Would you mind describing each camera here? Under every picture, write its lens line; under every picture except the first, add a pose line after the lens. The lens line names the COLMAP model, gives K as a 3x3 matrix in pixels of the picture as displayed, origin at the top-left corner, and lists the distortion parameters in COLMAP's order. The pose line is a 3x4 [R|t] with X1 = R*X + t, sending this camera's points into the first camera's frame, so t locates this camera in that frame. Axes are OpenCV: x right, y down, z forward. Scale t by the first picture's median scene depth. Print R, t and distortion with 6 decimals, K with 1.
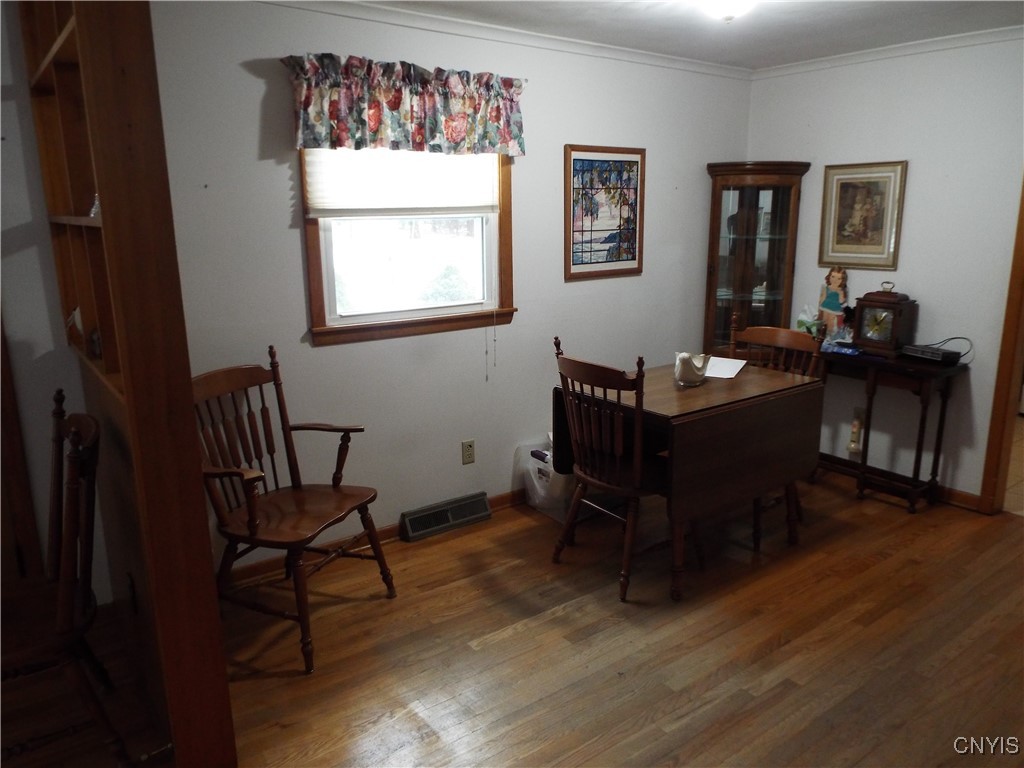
lens RADIAL K [[740.5, 0, 515.7], [0, 740.5, 390.2], [0, 0, 1]] dist [-0.031069, 0.026182]
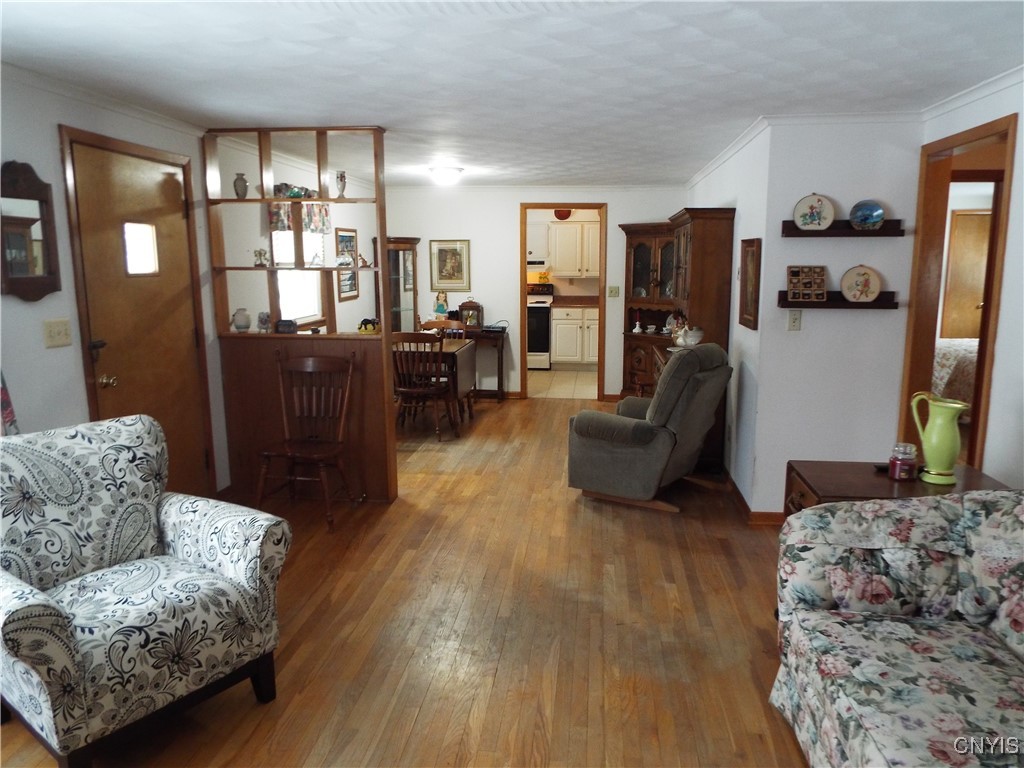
lens RADIAL K [[740.5, 0, 515.7], [0, 740.5, 390.2], [0, 0, 1]] dist [-0.031069, 0.026182]
pose [[0.685400, -0.120328, 0.718155, -0.932601], [0.163833, 0.986448, 0.008921, 0.114295], [-0.709496, 0.111543, 0.695826, -0.512483]]
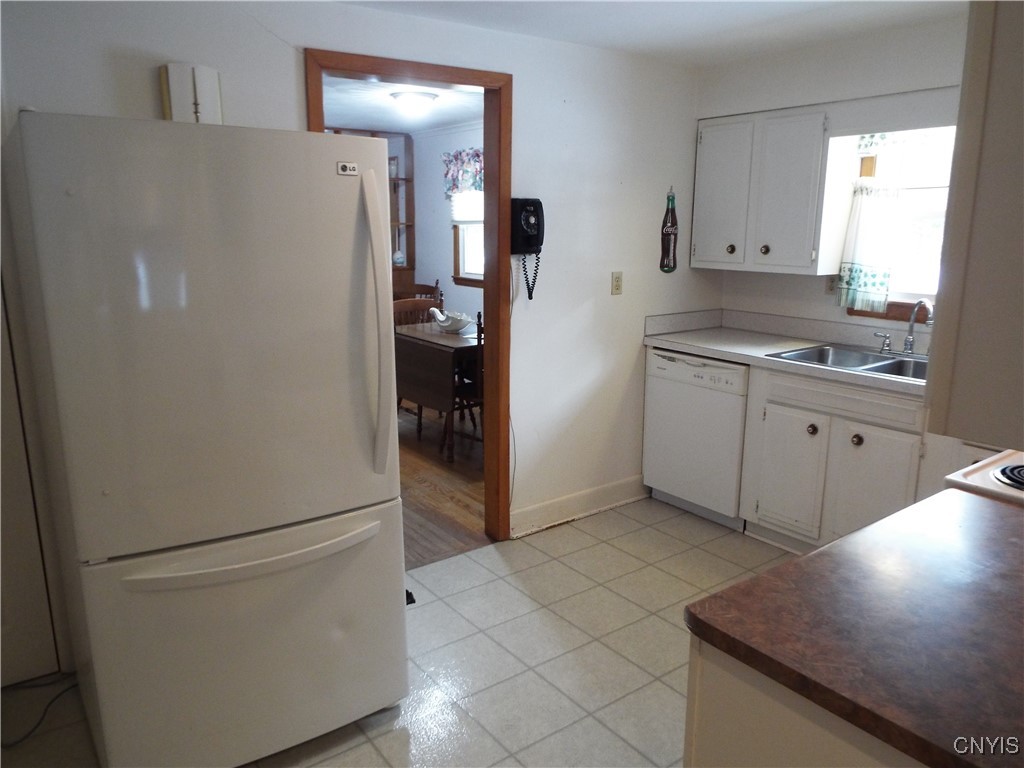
lens RADIAL K [[729.4, 0, 512.0], [0, 729.4, 384.0], [0, 0, 1]] dist [-0.023543, 0.002363]
pose [[-0.016428, 0.226793, -0.973804, 1.529632], [-0.234210, 0.945966, 0.224261, -0.240912], [0.972047, 0.231759, 0.037577, 0.918073]]
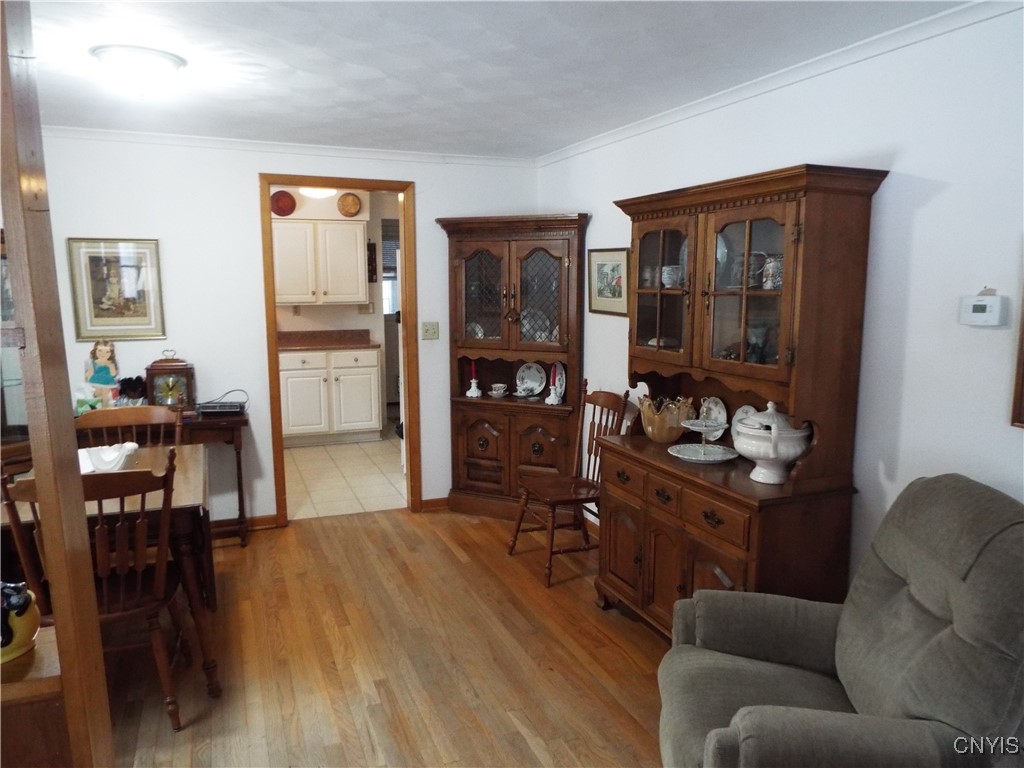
lens RADIAL K [[742.0, 0, 514.1], [0, 742.0, 400.9], [0, 0, 1]] dist [-0.006244, 0.002362]
pose [[0.263778, -0.152527, 0.952448, -0.396300], [0.218759, 0.971150, 0.094937, -0.067038], [-0.939450, 0.183314, 0.289534, 0.227031]]
